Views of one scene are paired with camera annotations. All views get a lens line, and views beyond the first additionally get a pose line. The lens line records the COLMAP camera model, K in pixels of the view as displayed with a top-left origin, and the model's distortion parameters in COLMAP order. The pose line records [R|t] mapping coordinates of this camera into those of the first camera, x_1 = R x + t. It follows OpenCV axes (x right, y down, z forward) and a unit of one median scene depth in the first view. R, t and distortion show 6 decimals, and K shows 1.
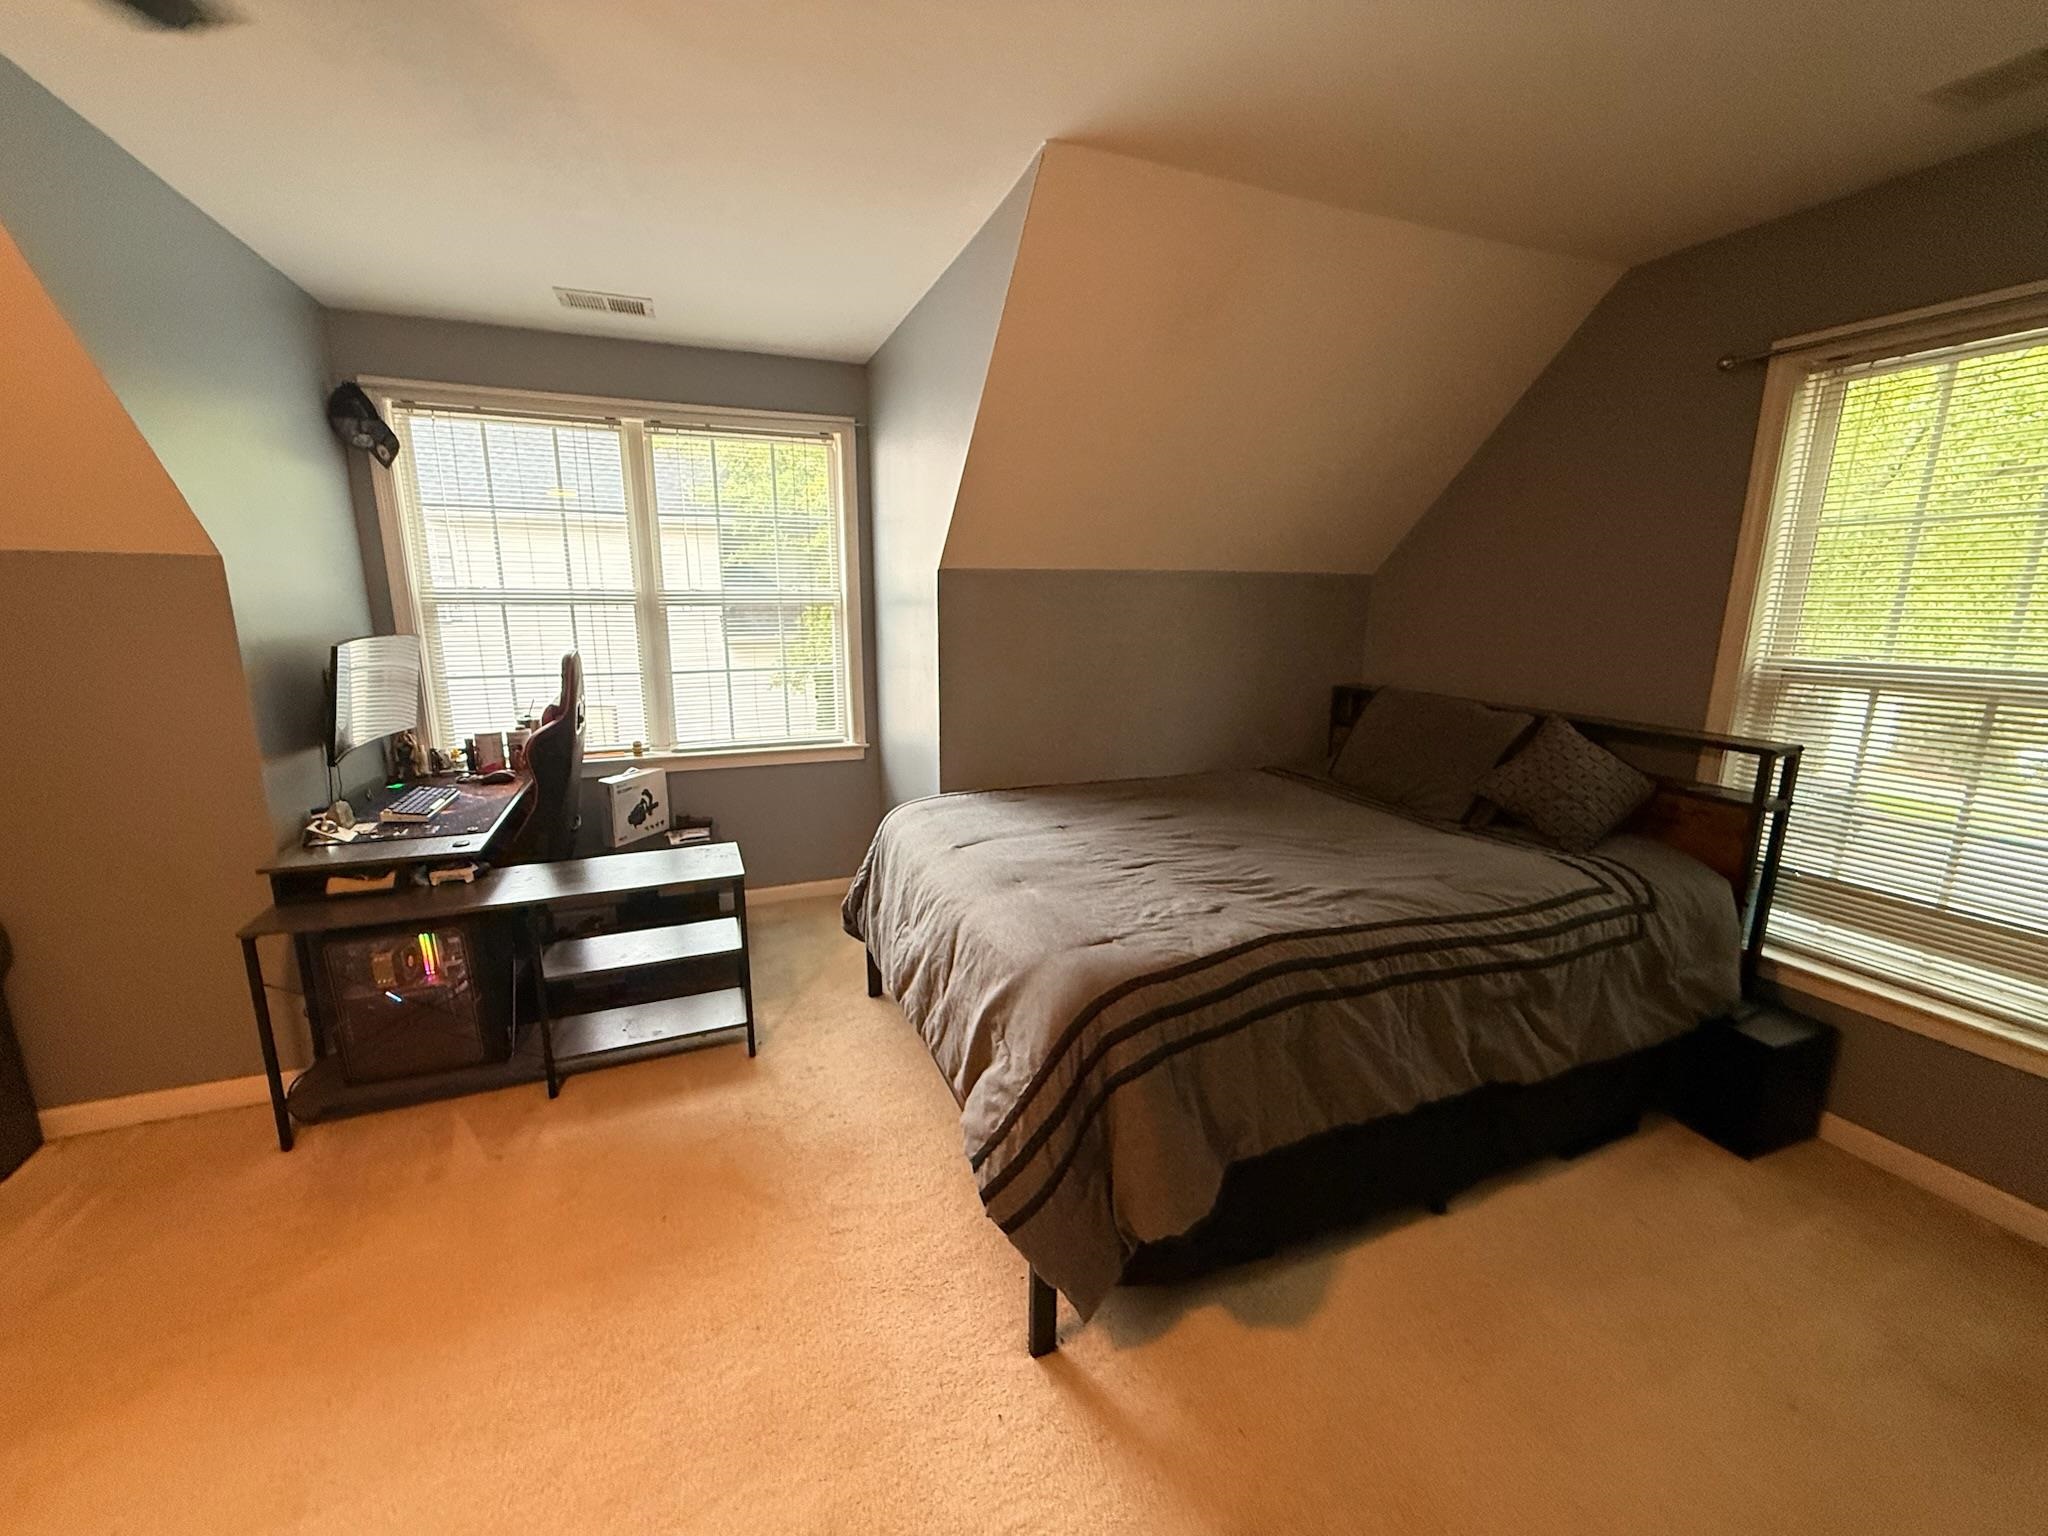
lens RADIAL K [[817.7, 0, 1020.4], [0, 817.7, 766.8], [0, 0, 1]] dist [-0.000486, 0.000595]
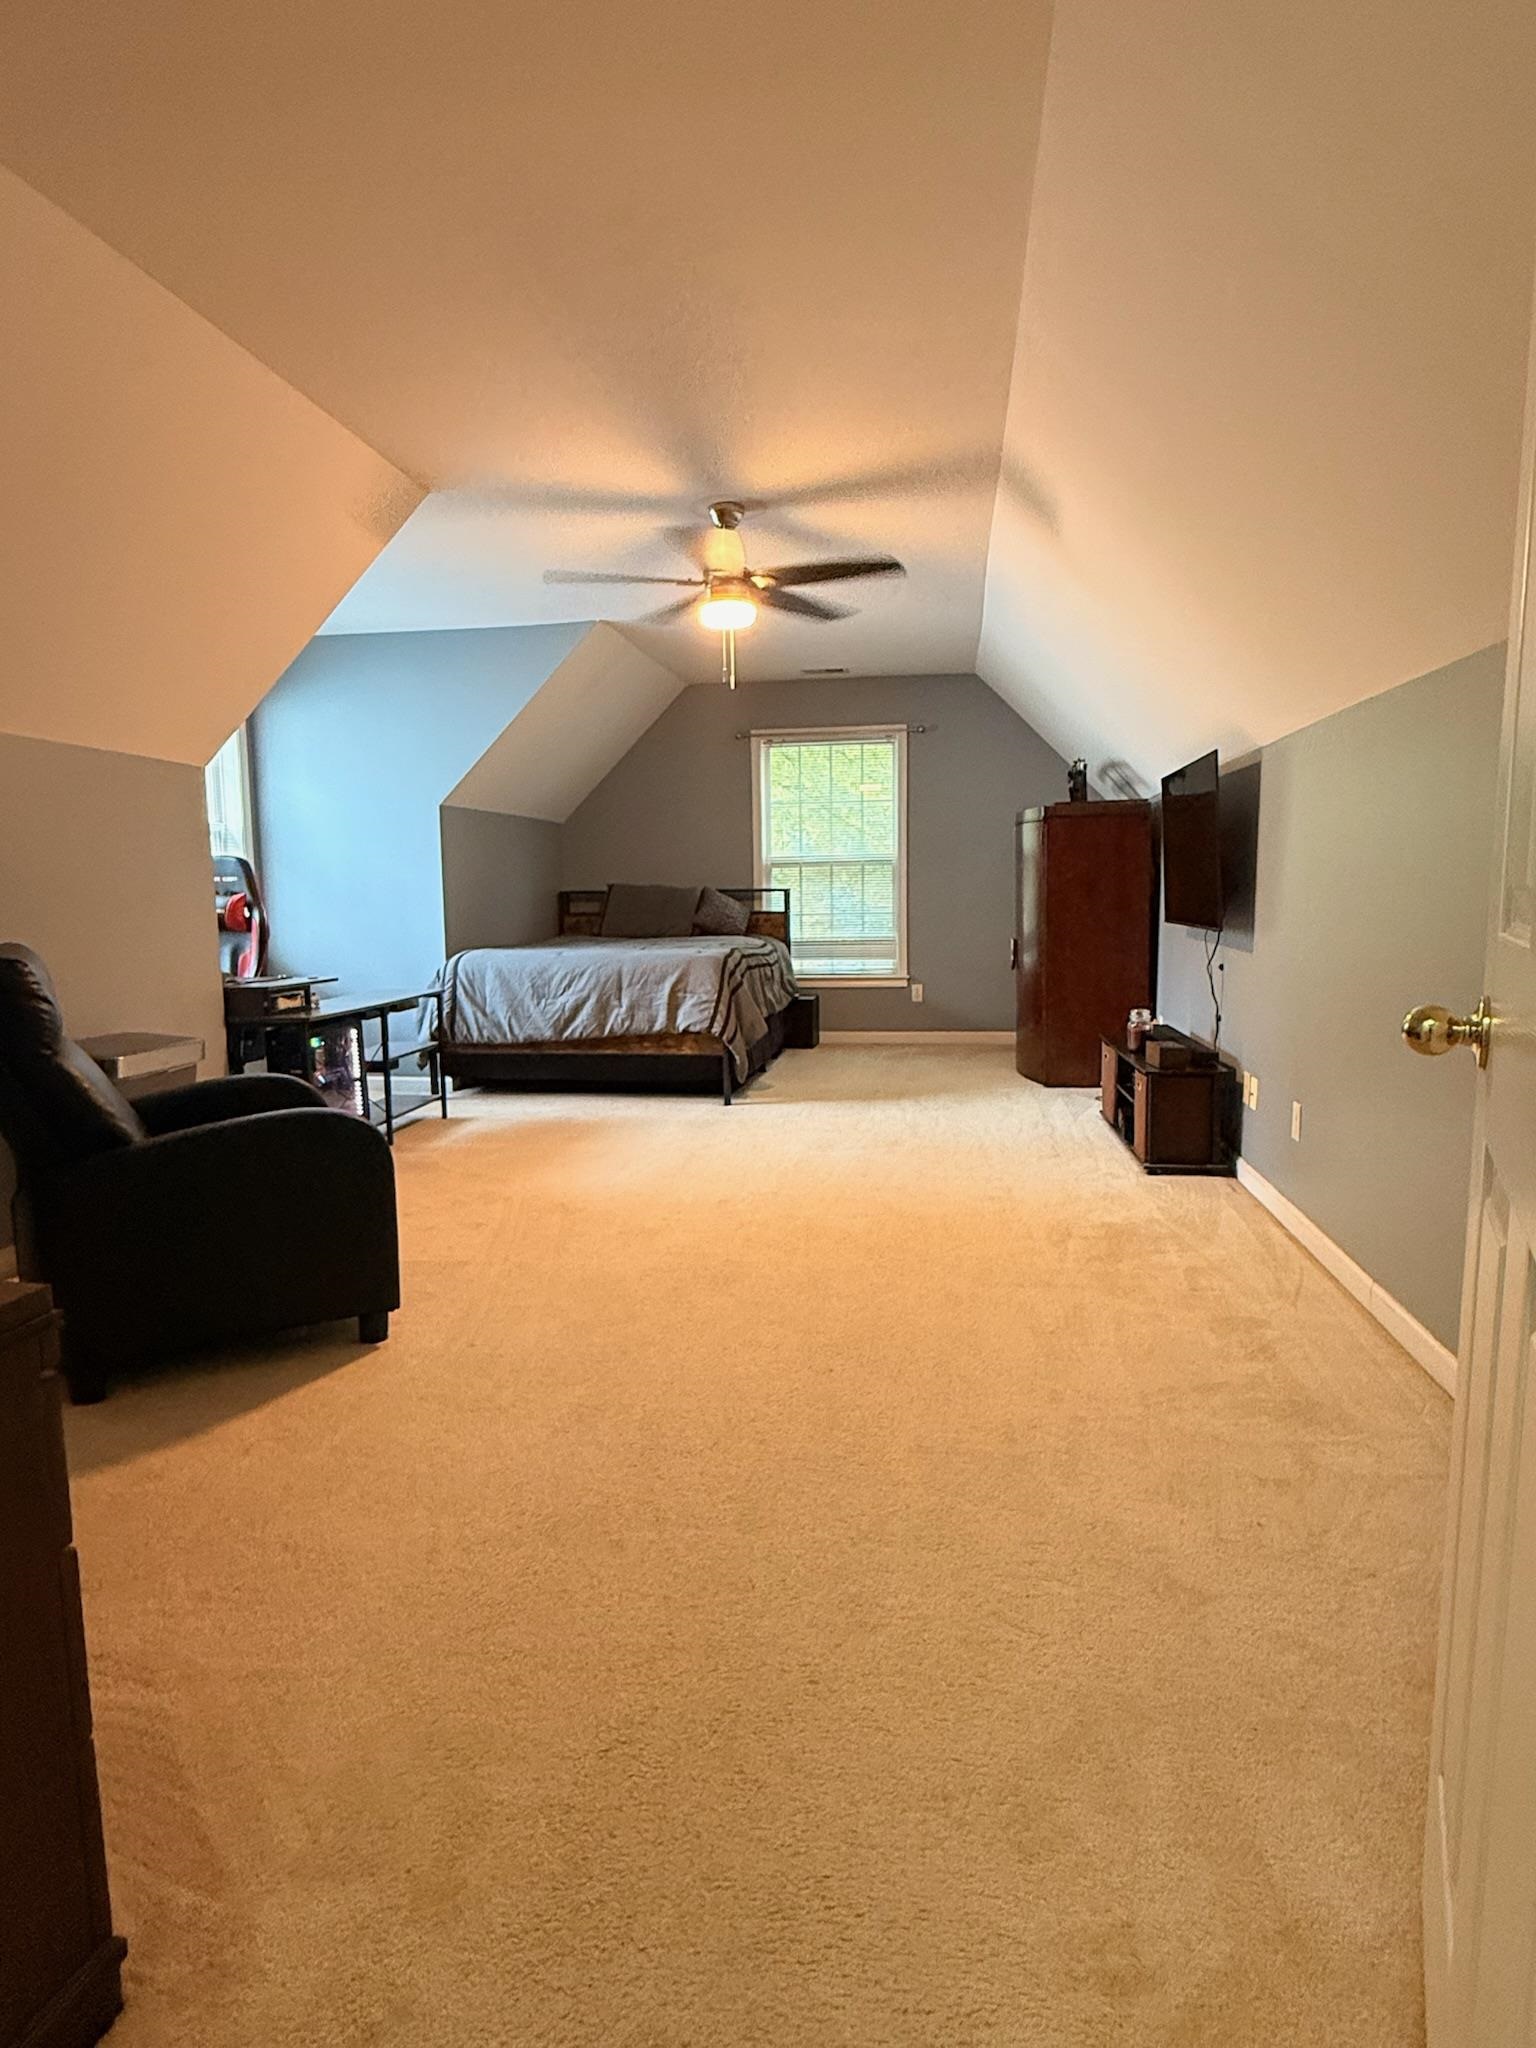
lens RADIAL K [[1146.3, 0, 769.7], [0, 1146.3, 1033.6], [0, 0, 1]] dist [0.000320, 0.000831]
pose [[0.512447, -0.121291, 0.850110, -1.662504], [0.198782, 0.979840, 0.019975, 0.257676], [-0.835395, 0.158750, 0.526227, -0.577847]]
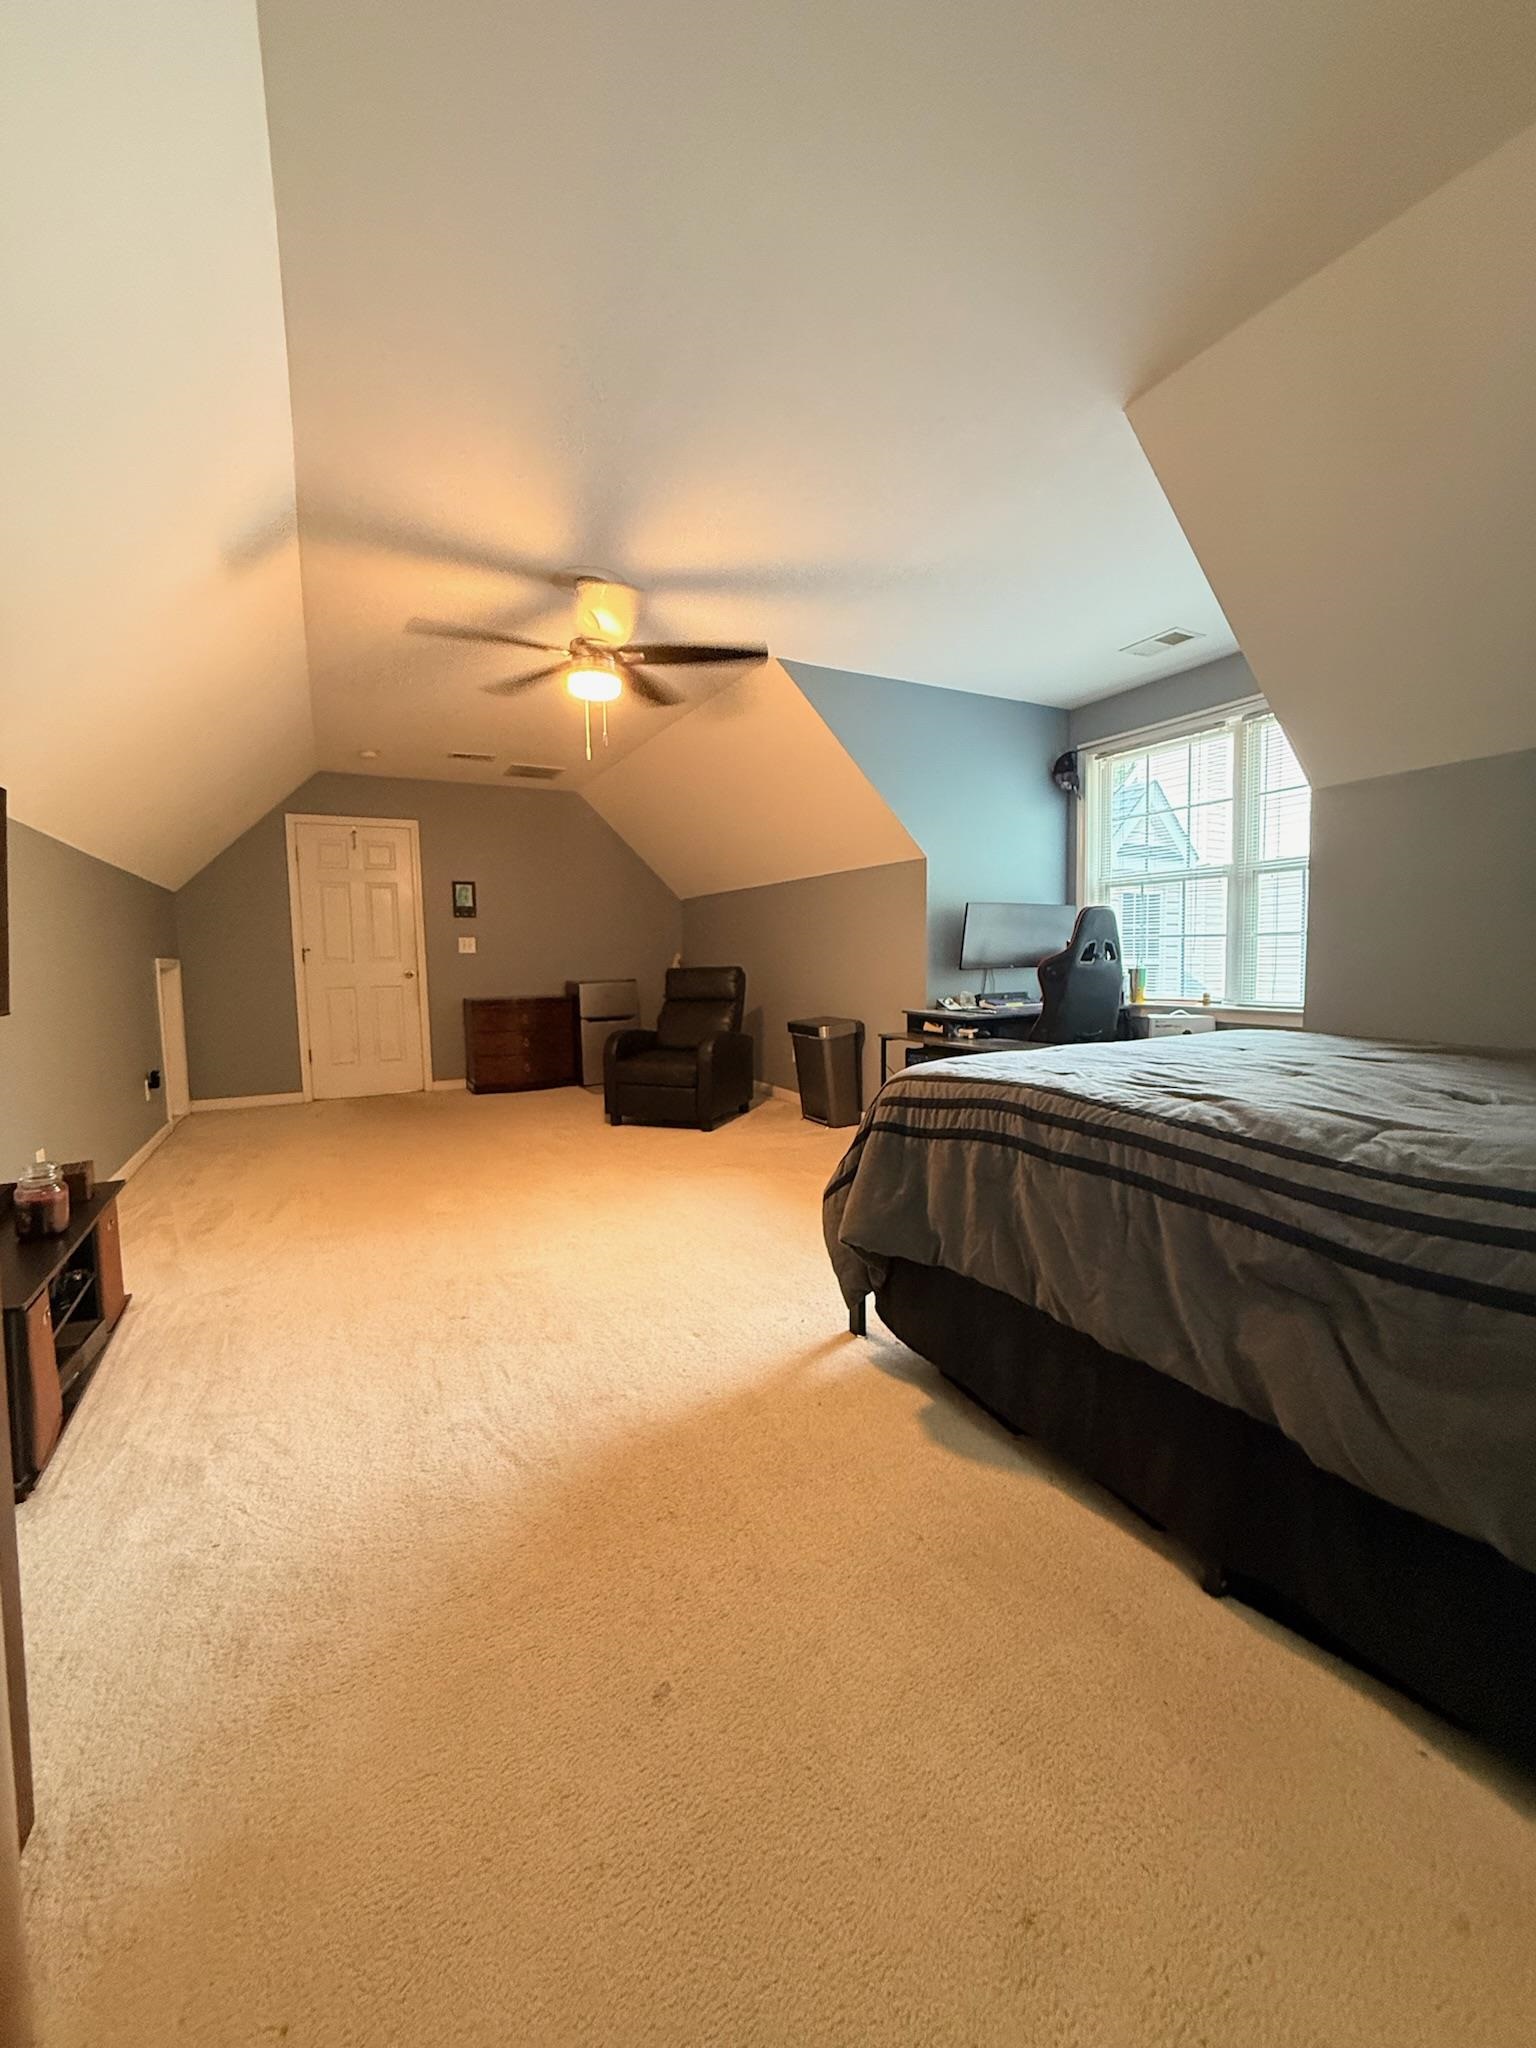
lens RADIAL K [[817.7, 0, 768.2], [0, 817.7, 1022.8], [0, 0, 1]] dist [-0.000486, 0.000595]
pose [[0.102509, 0.071734, -0.992142, 0.780717], [-0.190605, 0.980331, 0.051187, 0.087626], [0.976300, 0.183860, 0.114166, 0.343547]]
